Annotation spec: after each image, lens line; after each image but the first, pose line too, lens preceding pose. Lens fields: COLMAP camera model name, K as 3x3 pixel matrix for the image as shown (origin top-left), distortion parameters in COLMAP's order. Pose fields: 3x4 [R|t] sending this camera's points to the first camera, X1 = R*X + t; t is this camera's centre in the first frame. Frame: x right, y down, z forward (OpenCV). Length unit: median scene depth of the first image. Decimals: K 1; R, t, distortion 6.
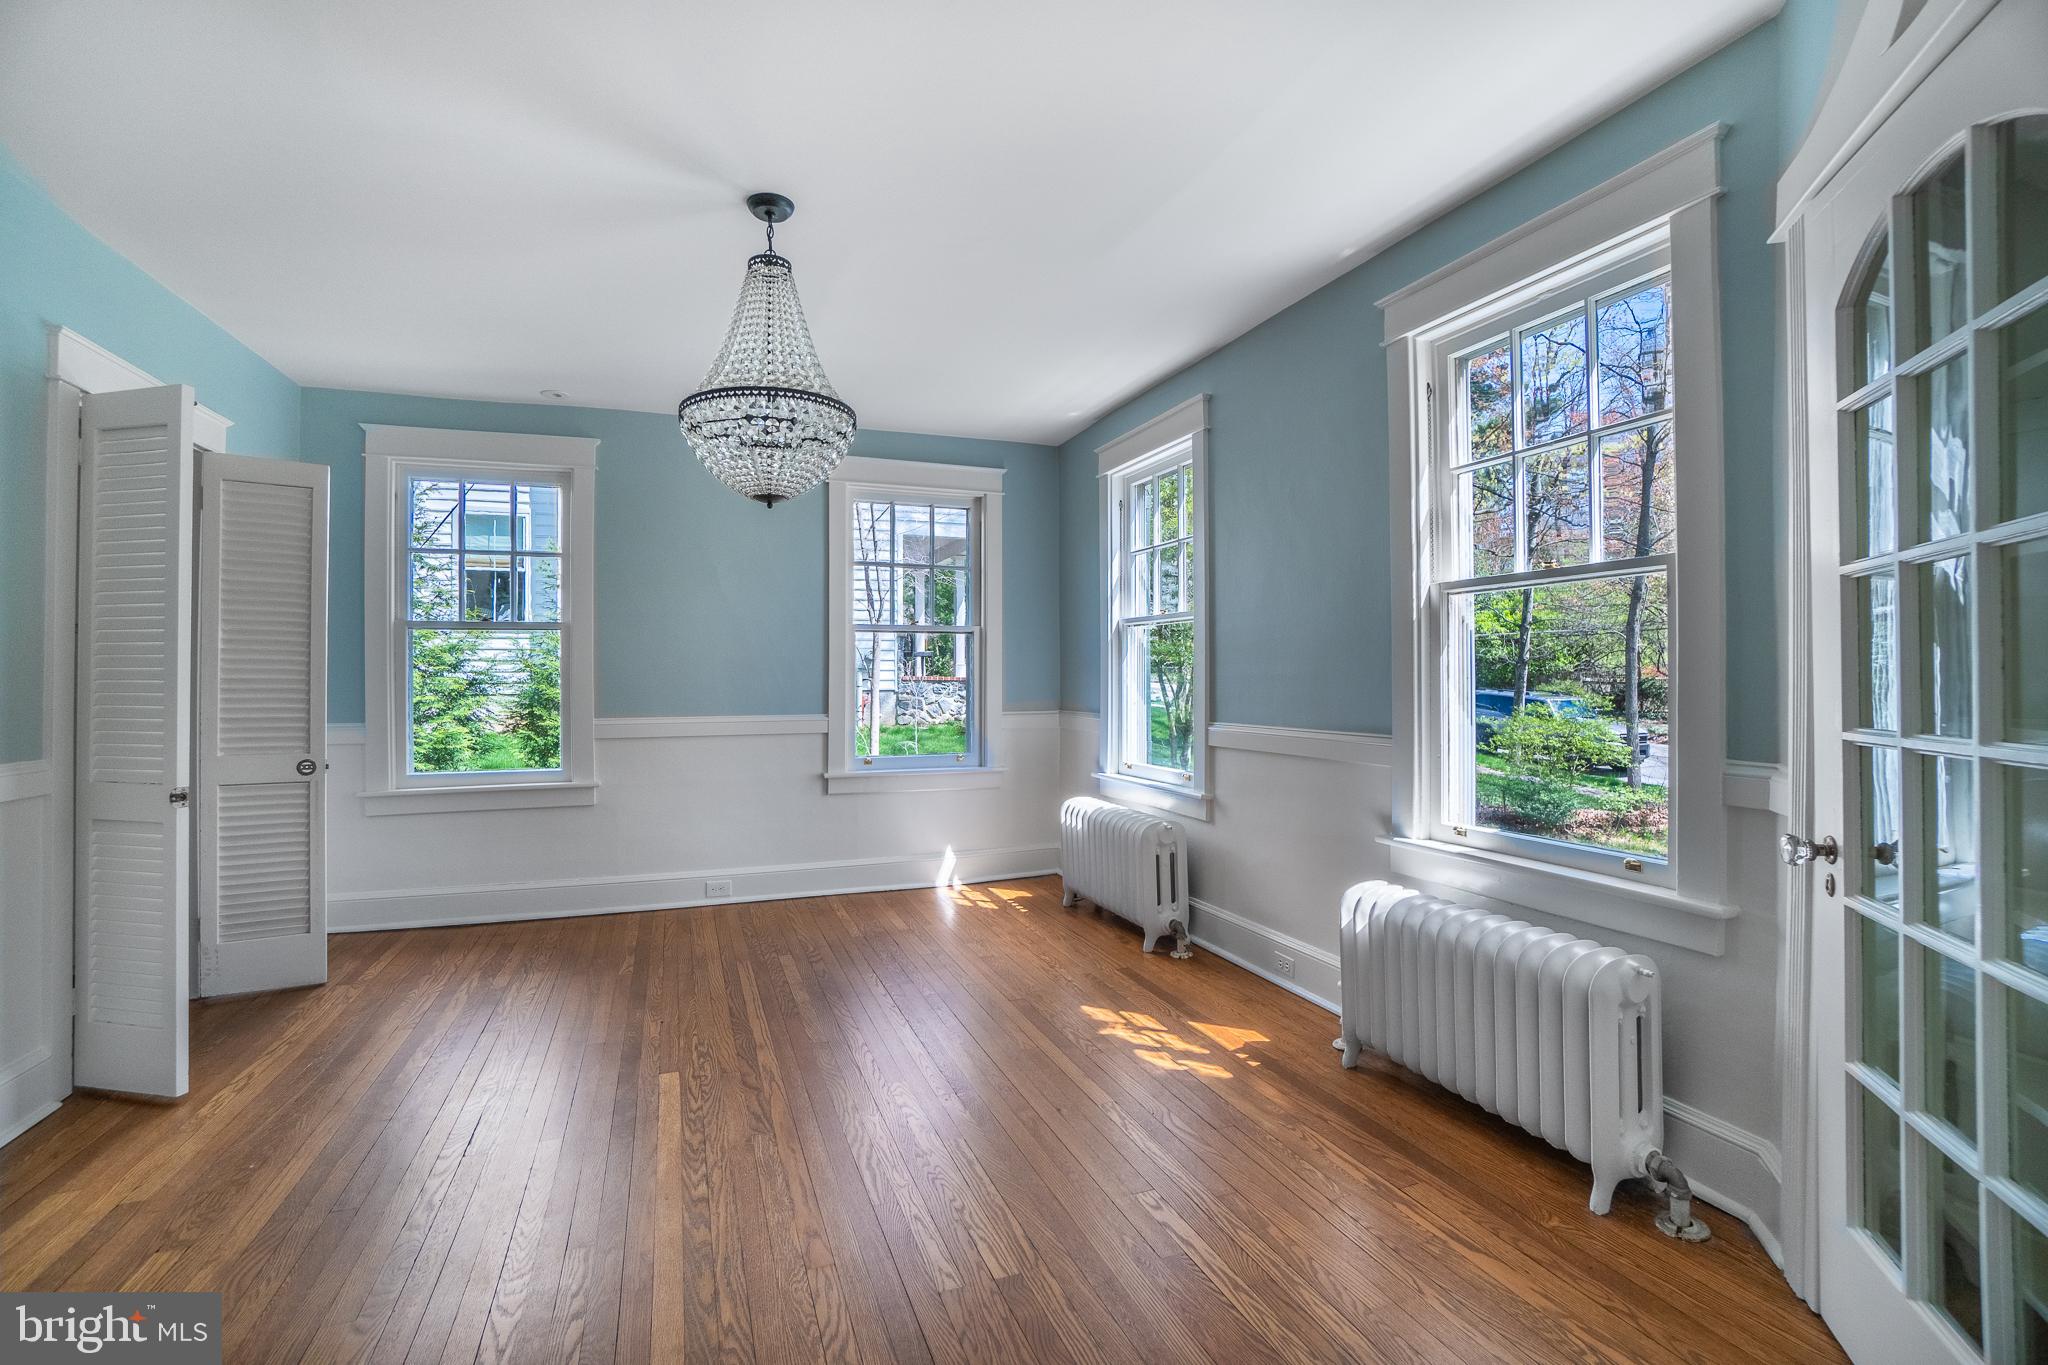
lens RADIAL K [[938.3, 0, 1024.0], [0, 938.3, 674.7], [0, 0, 1]] dist [-0.000432, 0.000037]
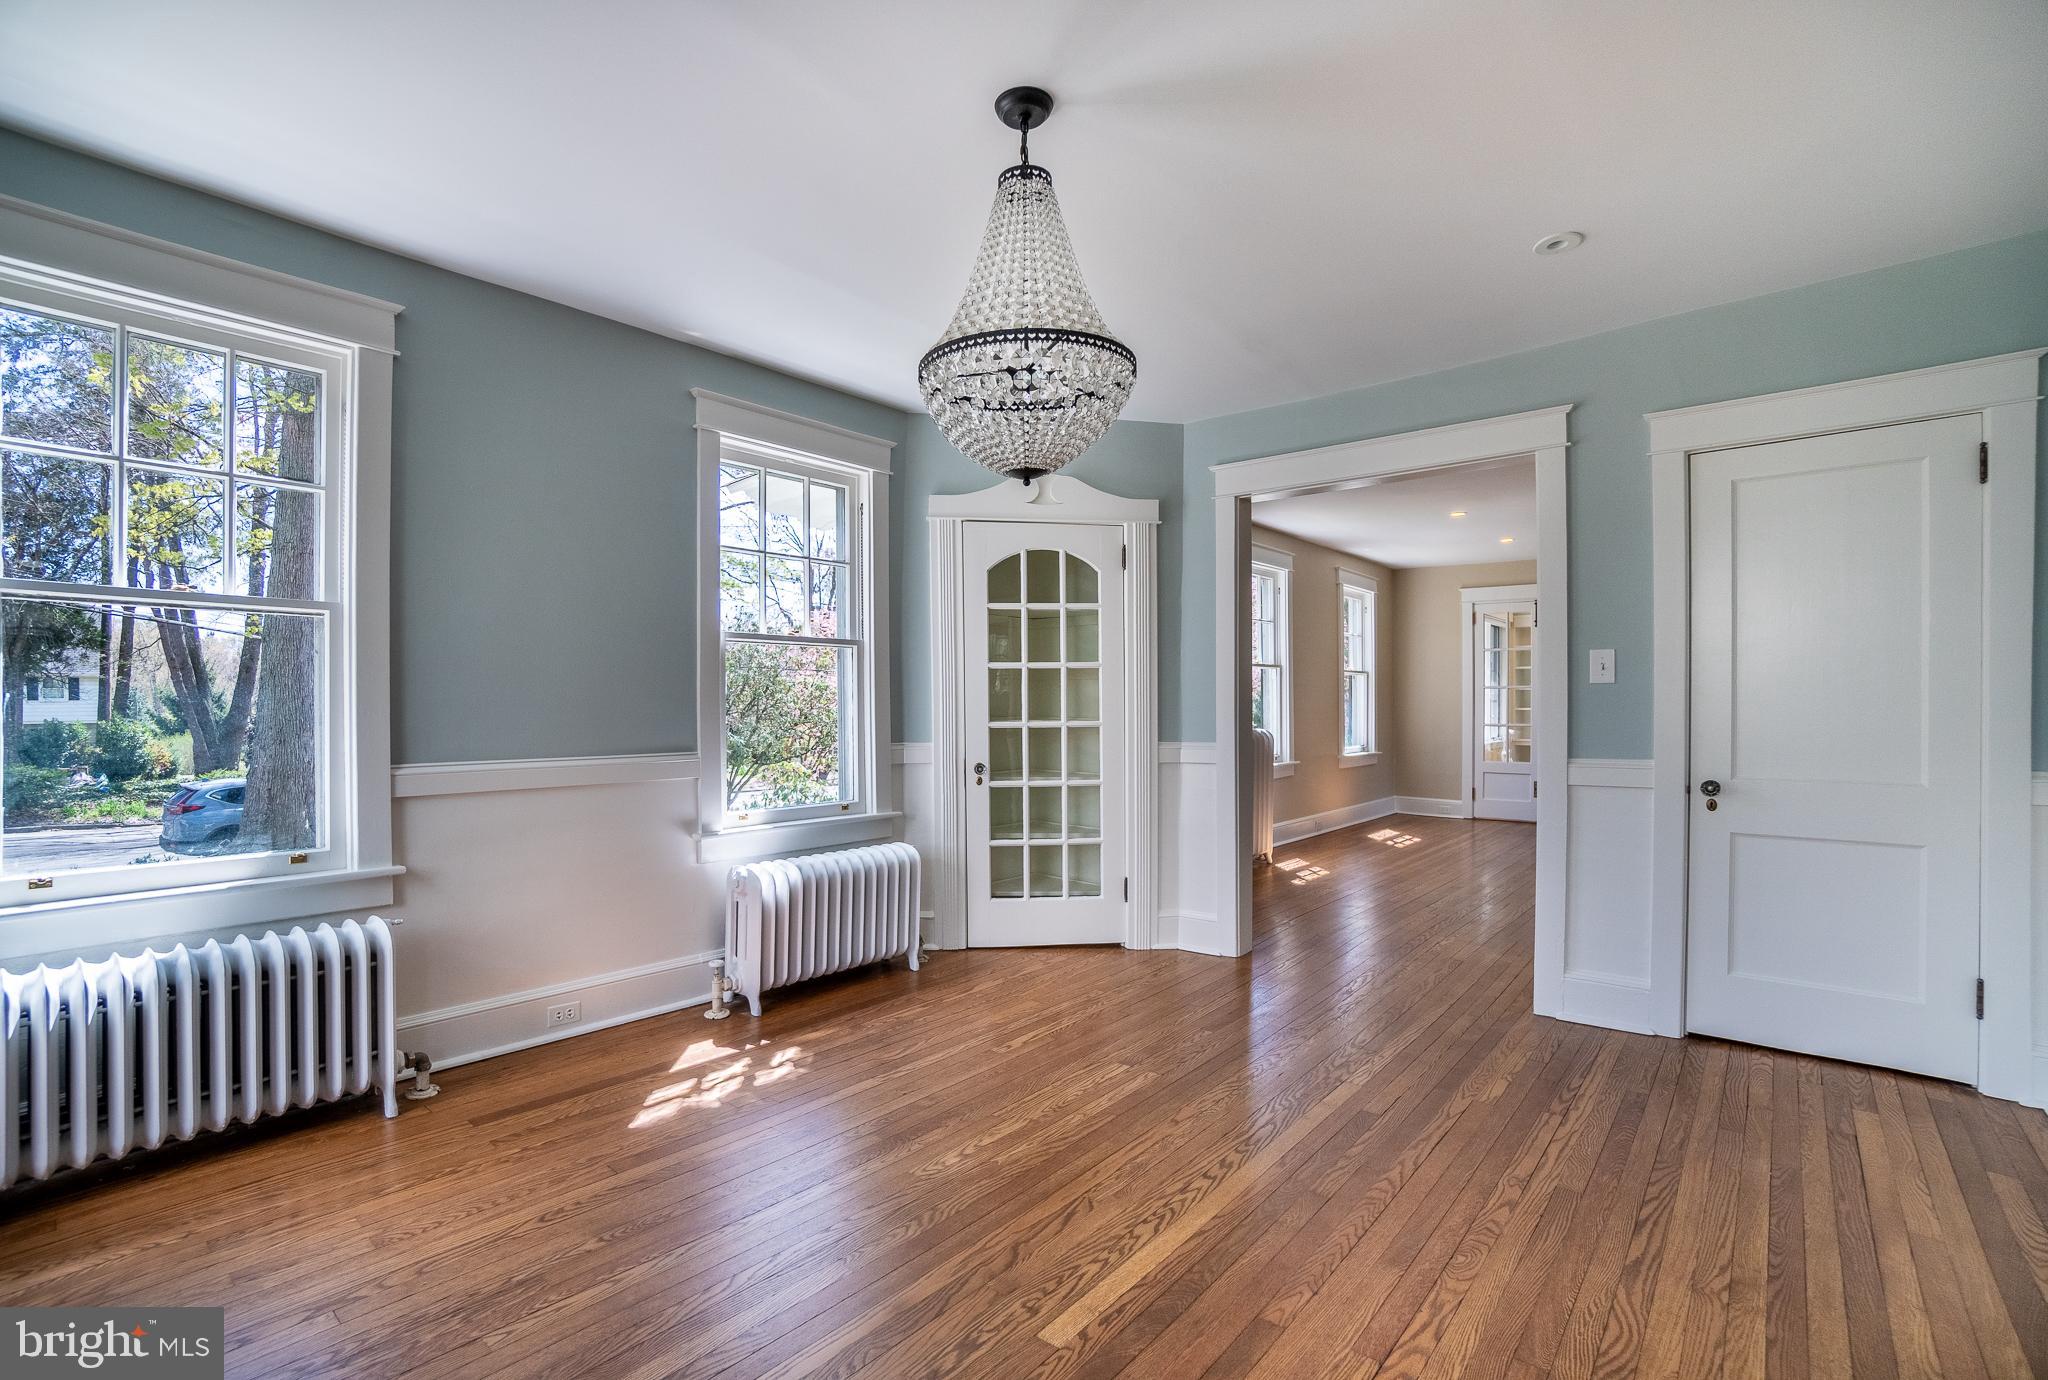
lens RADIAL K [[901.6, 0, 1024.7], [0, 901.6, 700.5], [0, 0, 1]] dist [-0.003034, -0.000257]
pose [[-0.471875, -0.001841, 0.881664, -0.834585], [-0.007668, 0.999969, -0.002016, -0.001922], [-0.881632, -0.007712, -0.471874, 1.187204]]
